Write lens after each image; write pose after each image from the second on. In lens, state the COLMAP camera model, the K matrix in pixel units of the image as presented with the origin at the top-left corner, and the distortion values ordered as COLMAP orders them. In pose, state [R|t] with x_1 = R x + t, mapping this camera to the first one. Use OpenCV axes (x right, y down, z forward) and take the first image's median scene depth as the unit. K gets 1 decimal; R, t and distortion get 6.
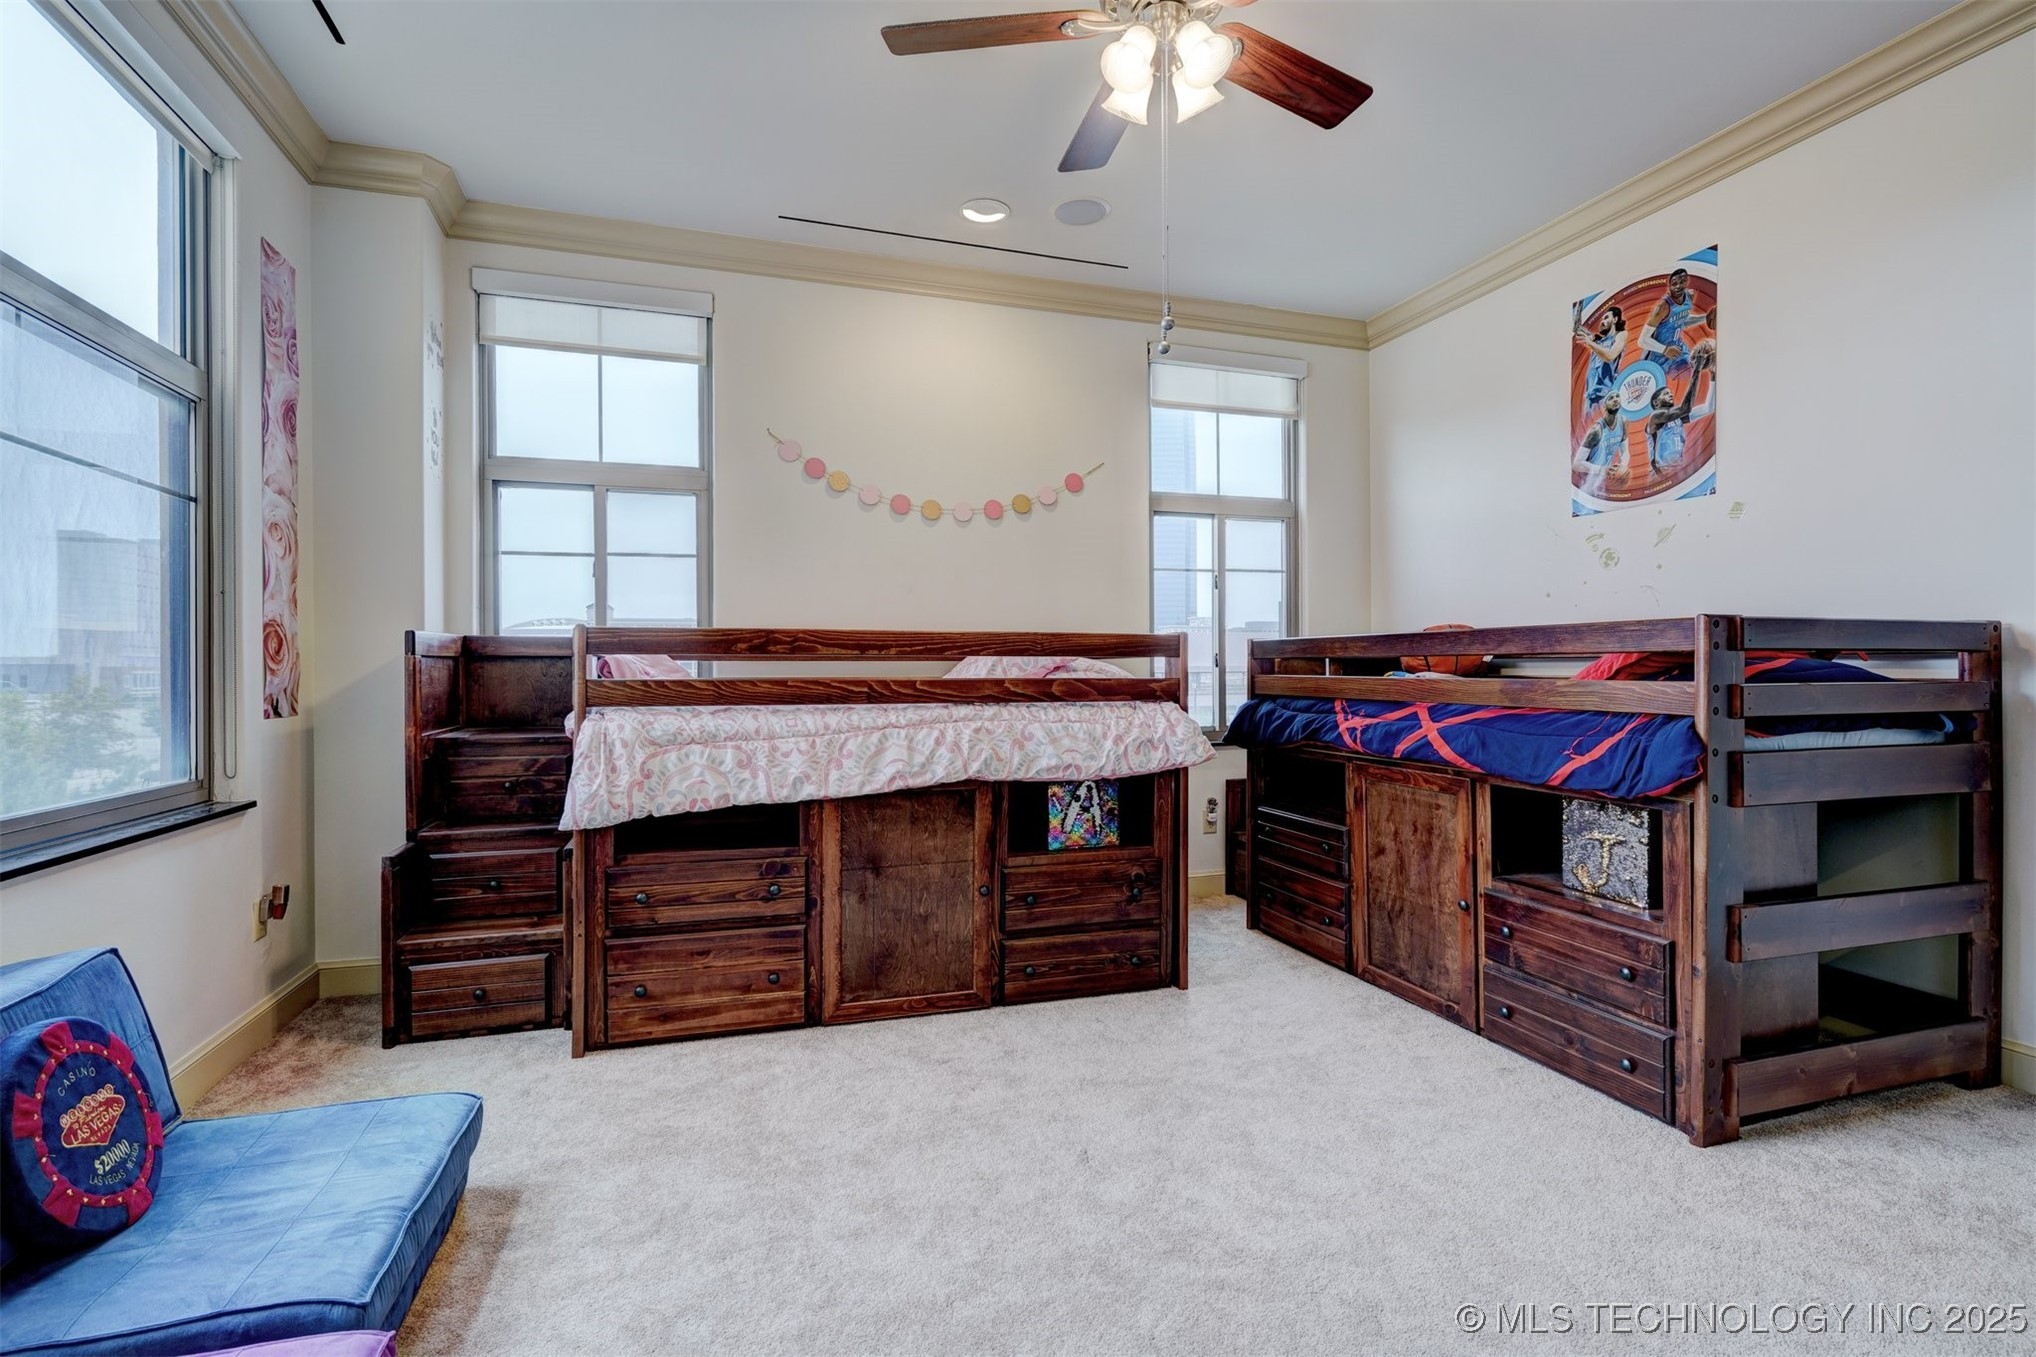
lens RADIAL K [[921.8, 0, 1024.0], [0, 921.8, 677.2], [0, 0, 1]] dist [-0.005753, 0.002441]
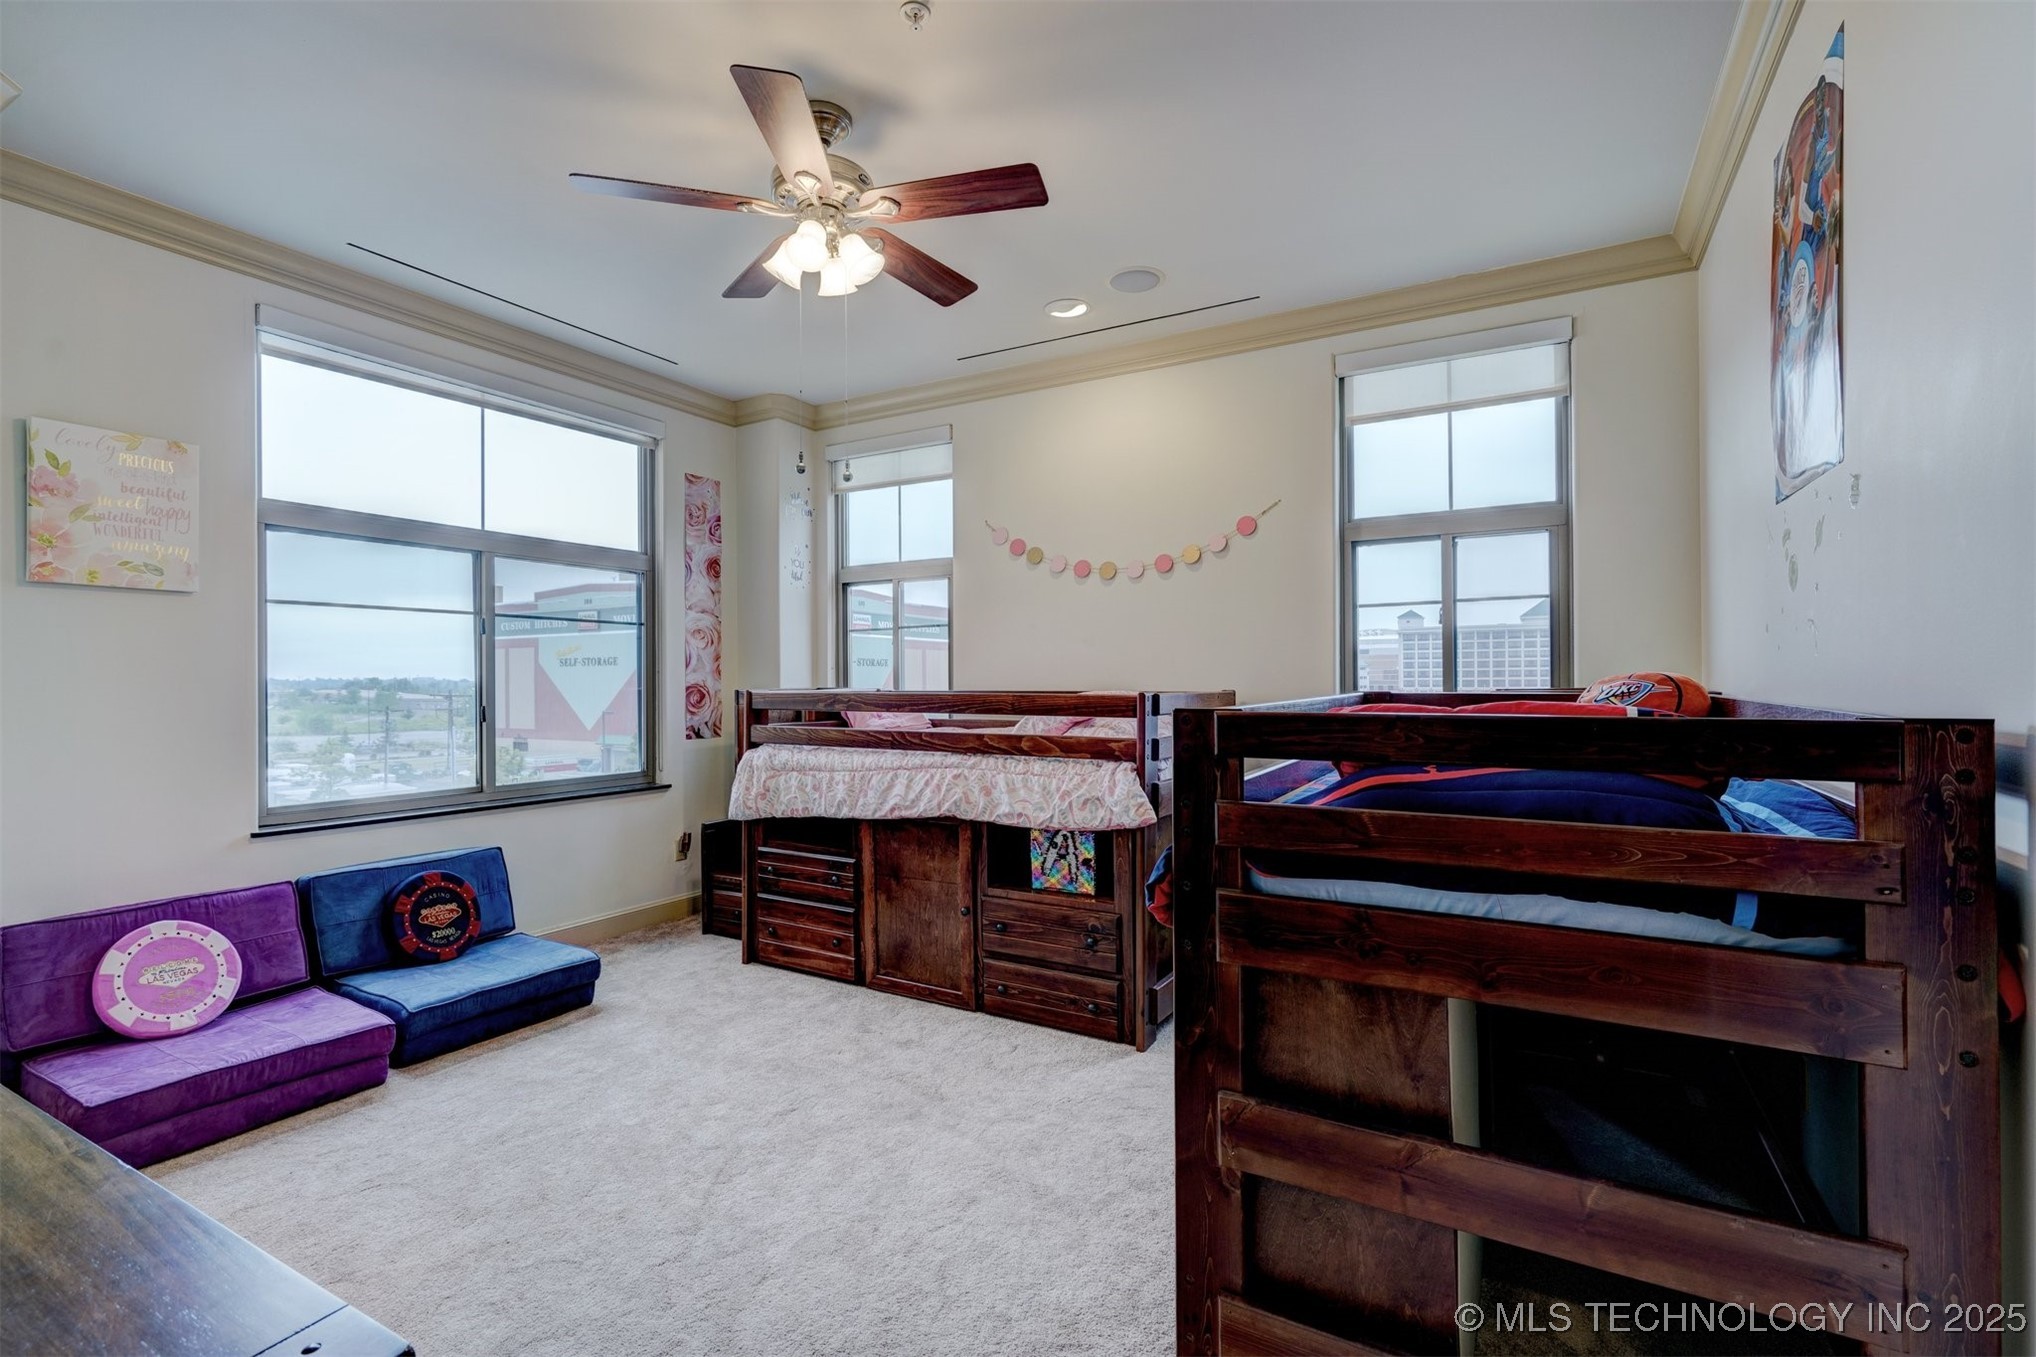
lens RADIAL K [[921.8, 0, 1057.9], [0, 921.8, 686.4], [0, 0, 1]] dist [-0.005753, 0.002441]
pose [[0.678957, 0.007455, -0.734140, 0.921652], [-0.004603, 0.999972, 0.005897, -0.067315], [0.734164, -0.000625, 0.678972, 0.282755]]
